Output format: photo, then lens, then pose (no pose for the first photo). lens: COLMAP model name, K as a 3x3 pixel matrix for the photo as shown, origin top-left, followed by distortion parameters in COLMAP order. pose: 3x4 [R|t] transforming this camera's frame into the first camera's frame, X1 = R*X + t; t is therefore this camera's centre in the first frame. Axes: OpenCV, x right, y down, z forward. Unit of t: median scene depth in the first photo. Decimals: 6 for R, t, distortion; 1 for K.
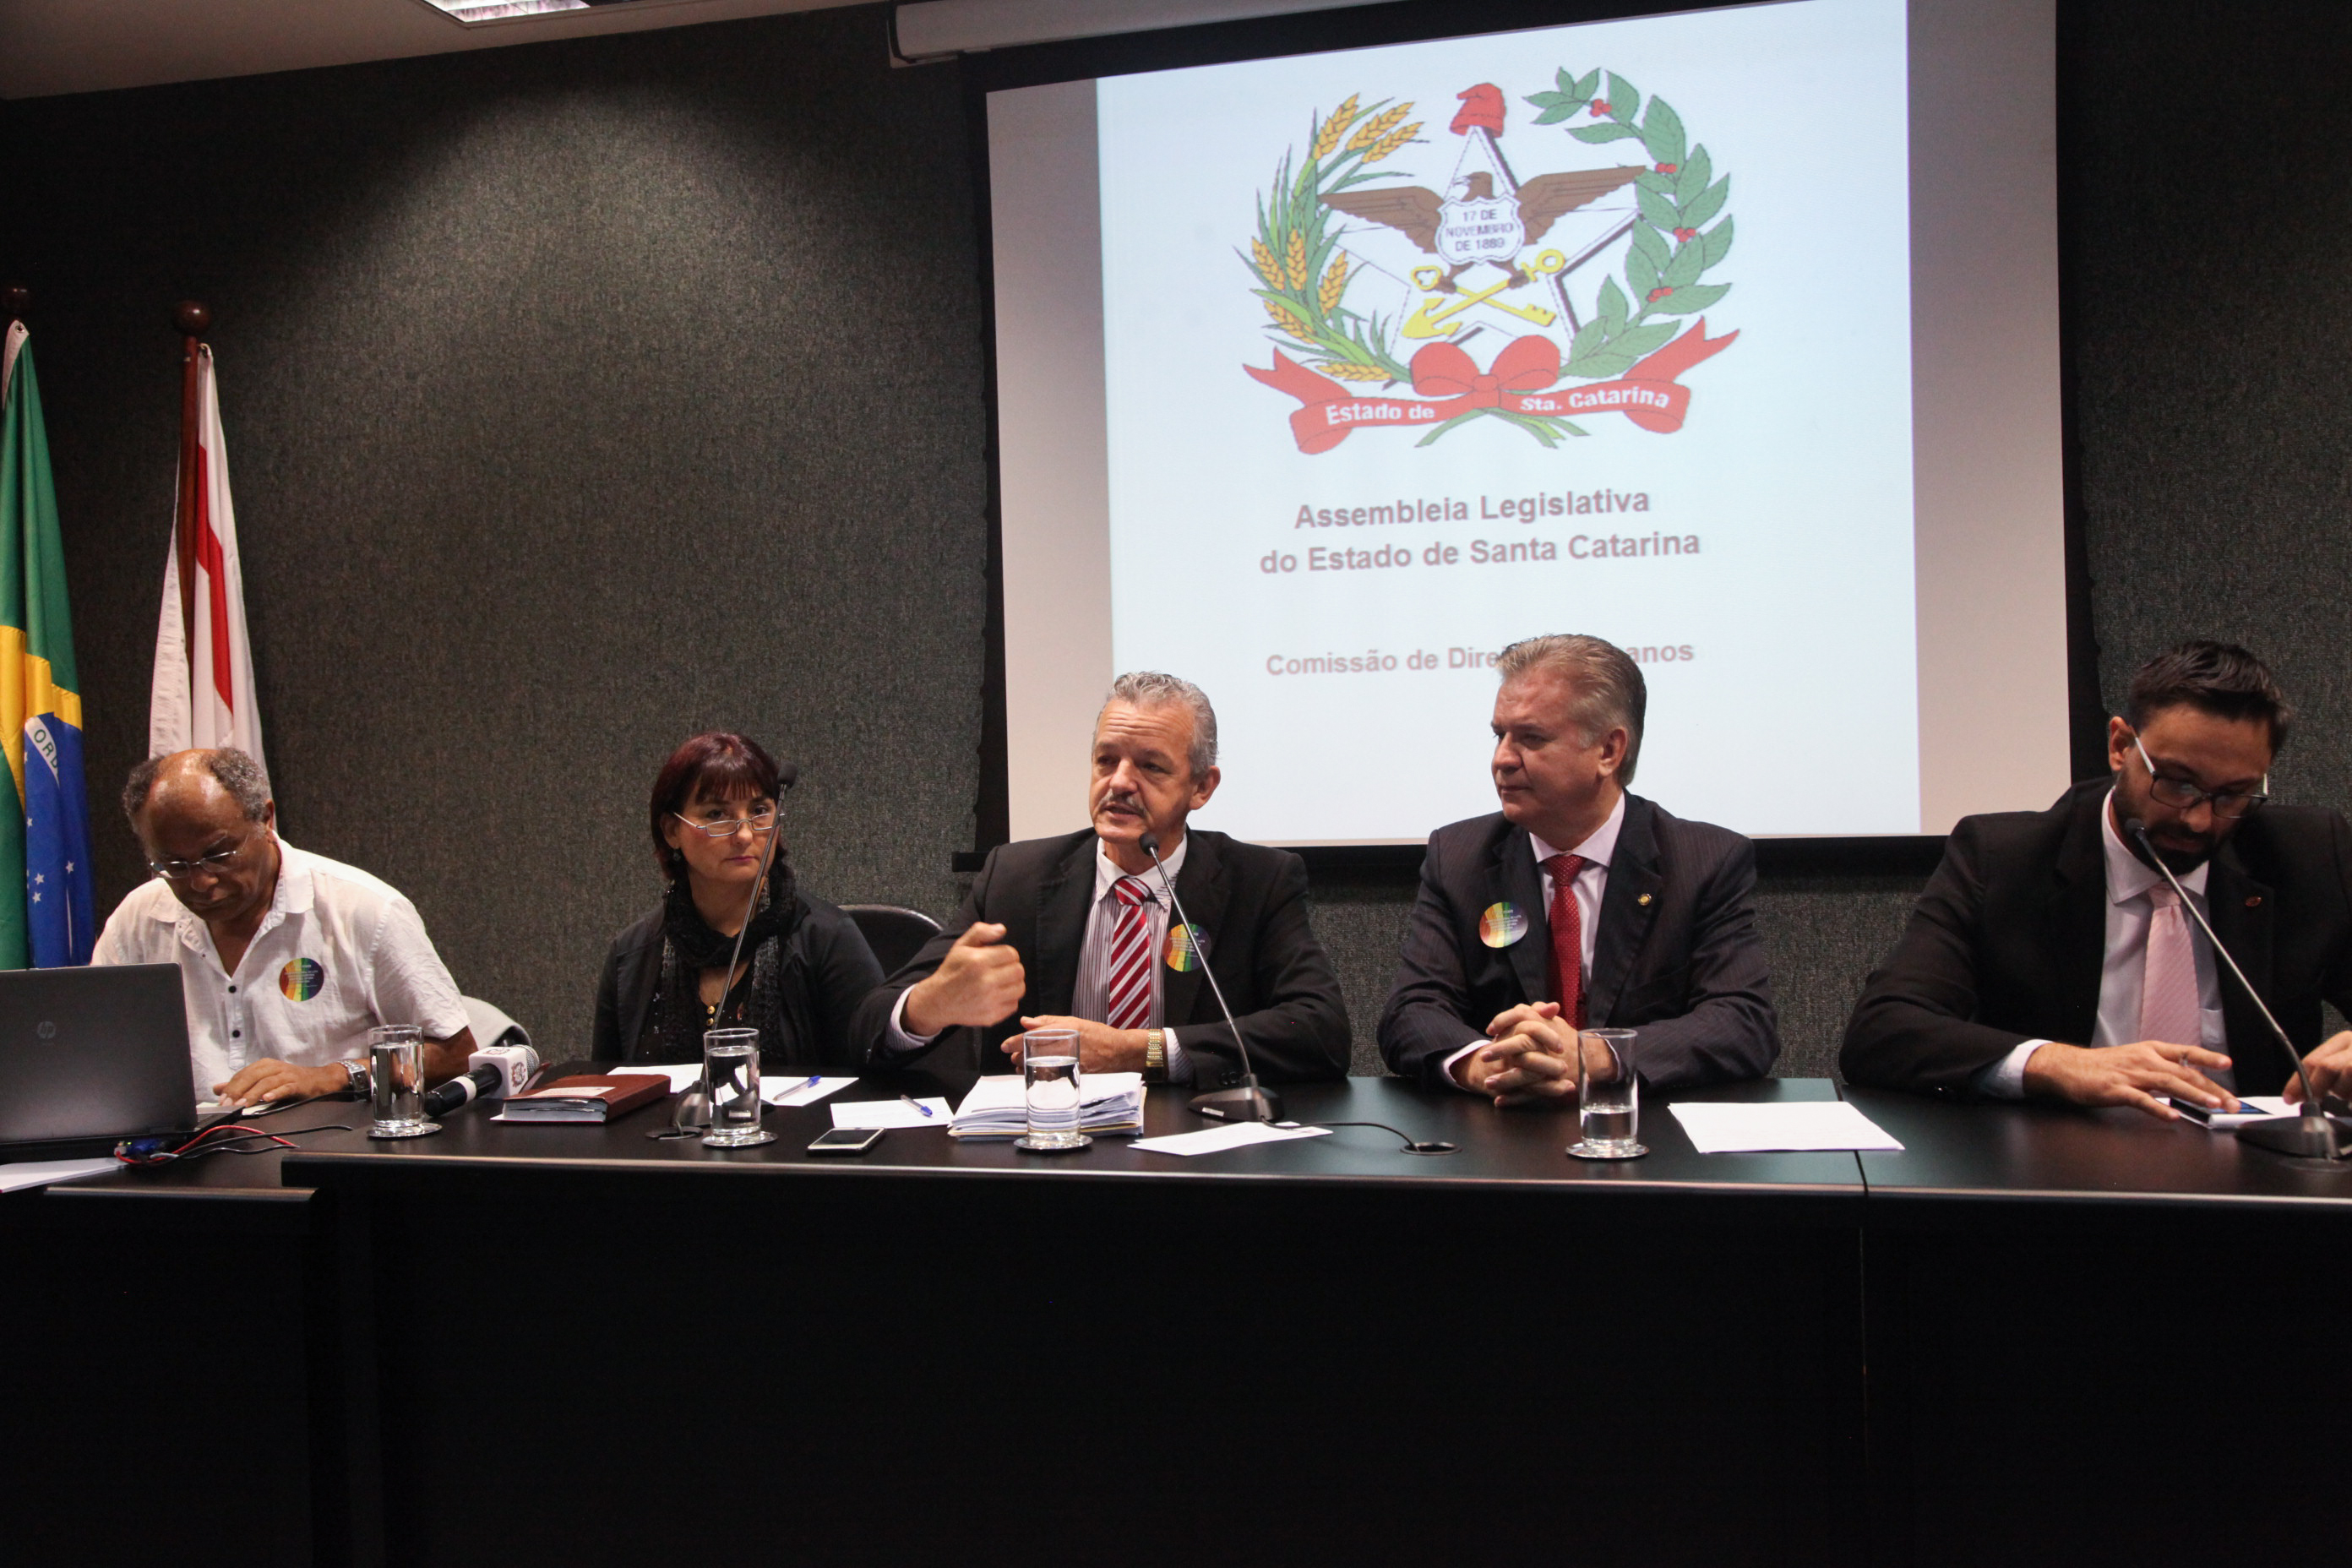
lens RADIAL K [[2311.5, 0, 1188.6], [0, 2311.5, 775.5], [0, 0, 1]] dist [0.006060, 0.000000]
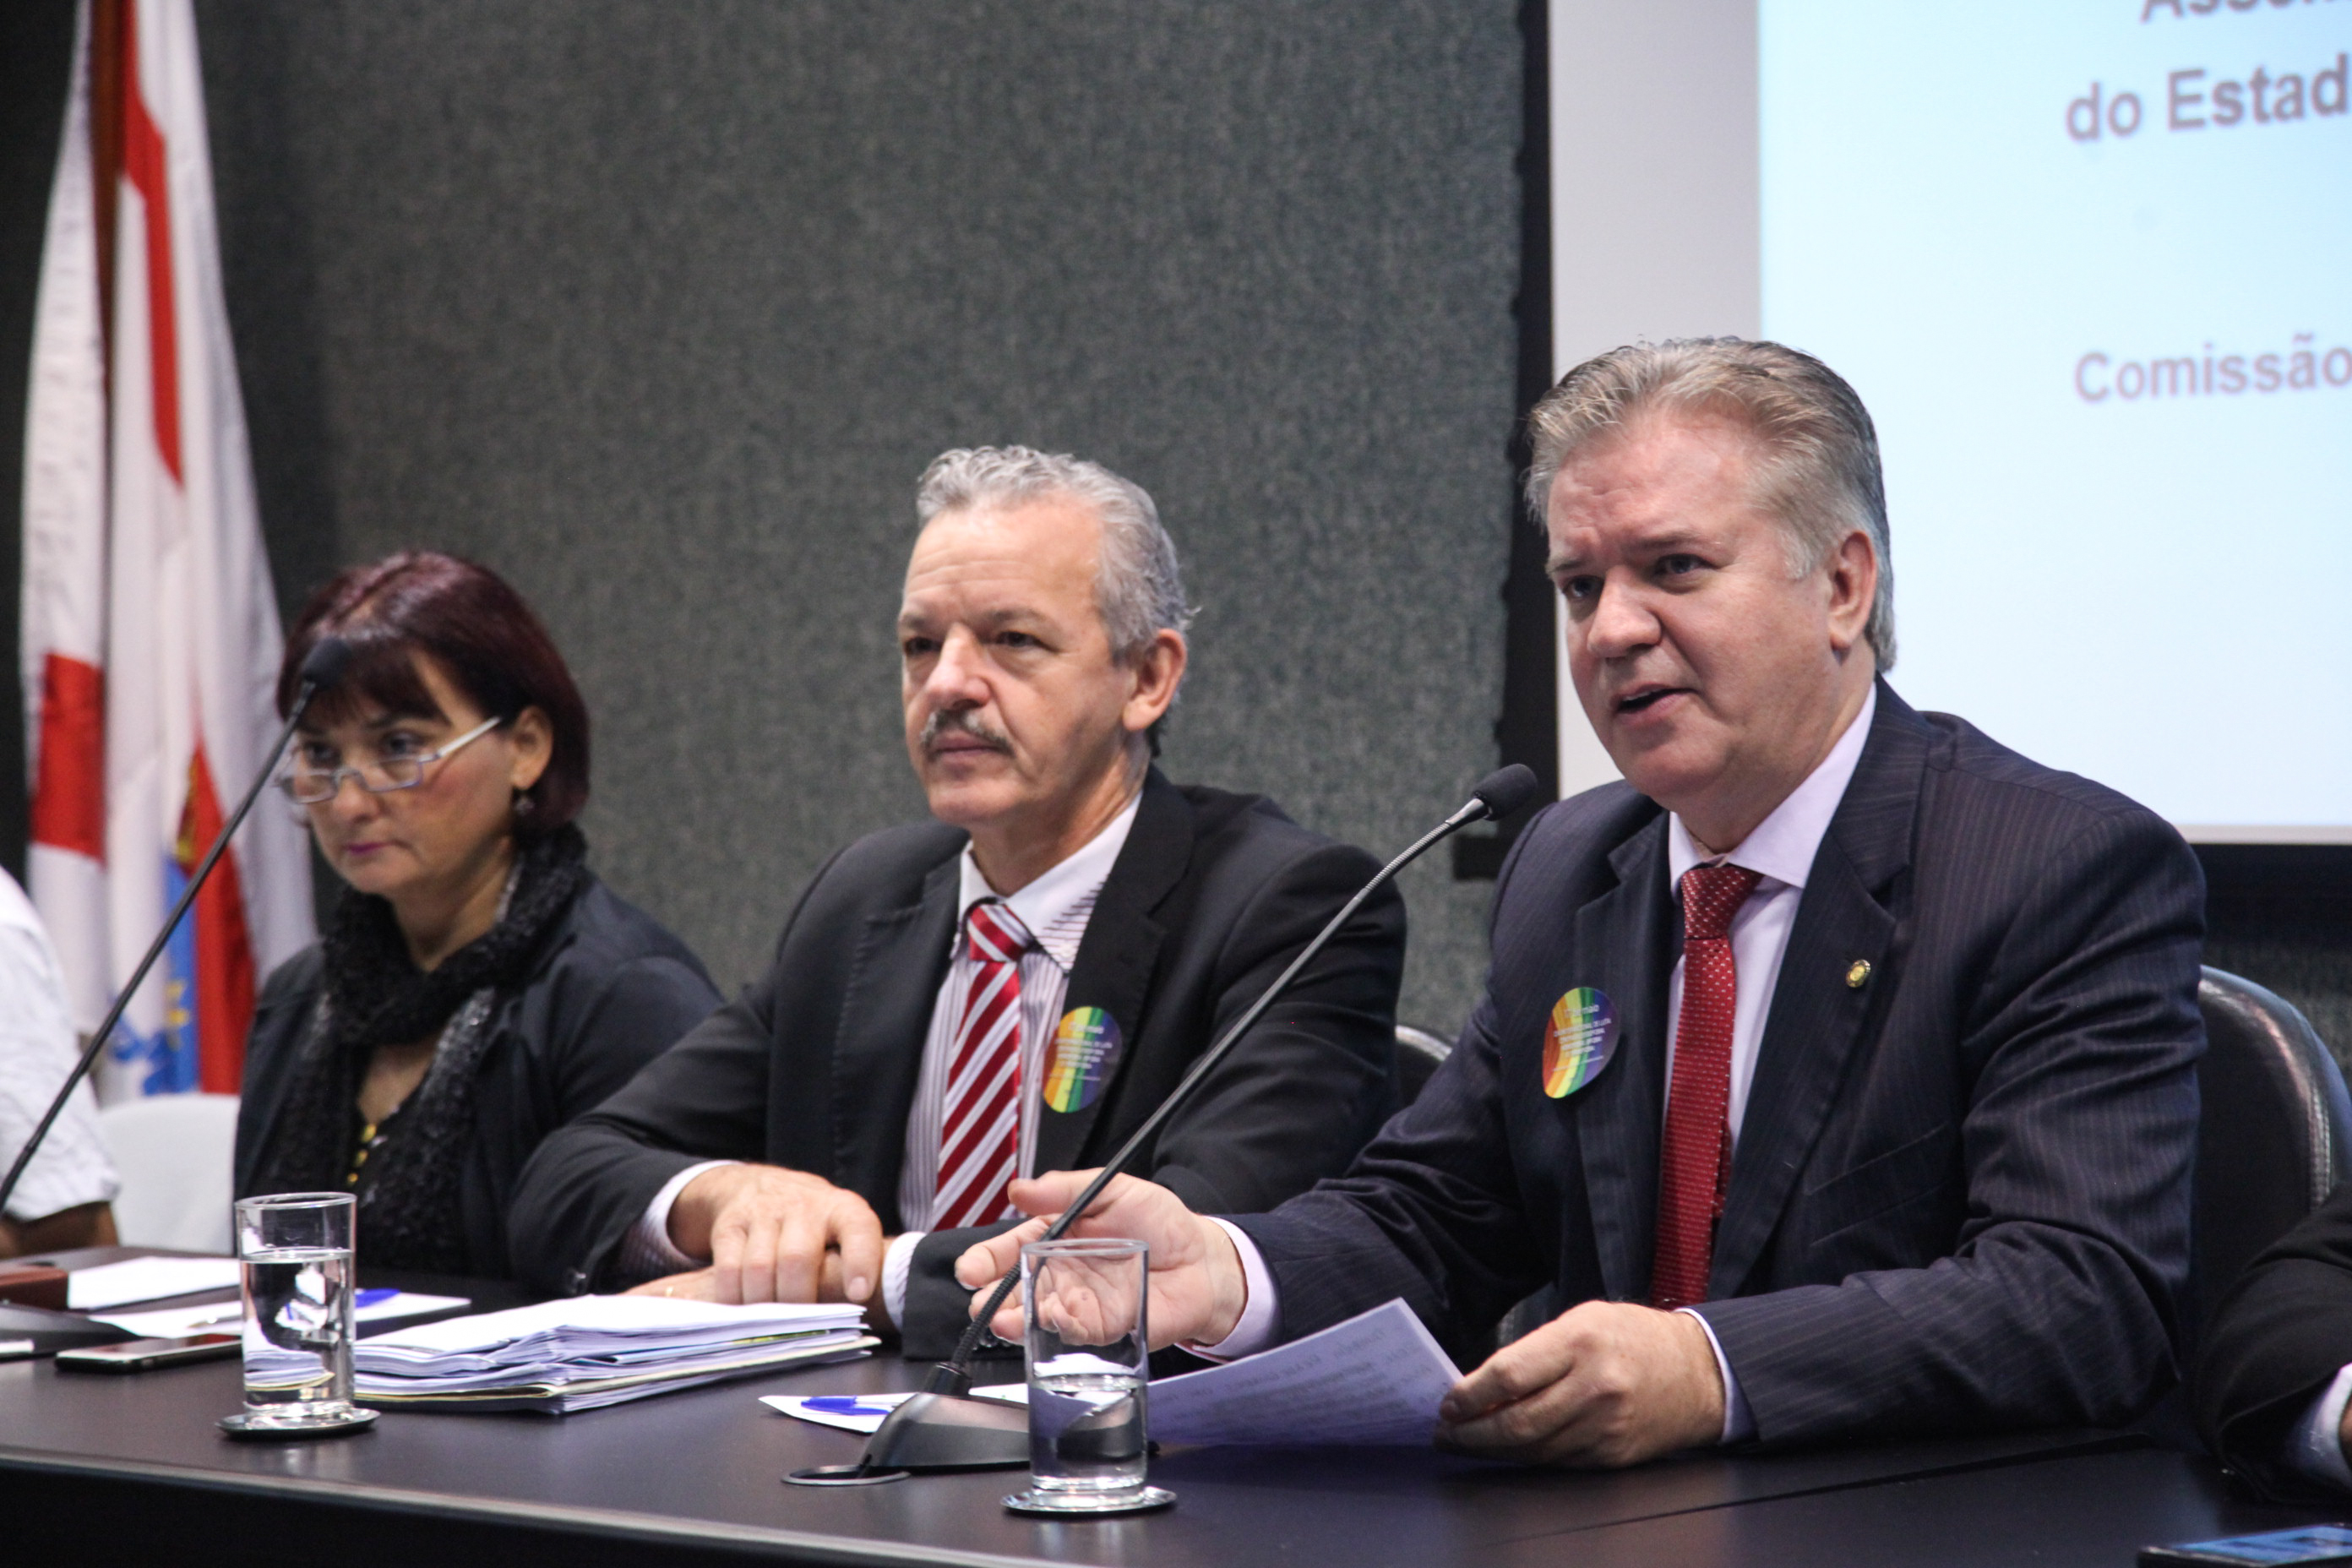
lens RADIAL K [[6874.0, 0, 1170.8], [0, 6874.0, 789.1], [0, 0, 1]] dist [0.643707, 0.000000]
pose [[0.848348, 0.020465, -0.529043, 0.501518], [-0.006366, 0.999575, 0.028459, -0.009953], [0.529401, -0.020775, 0.848117, -0.082824]]
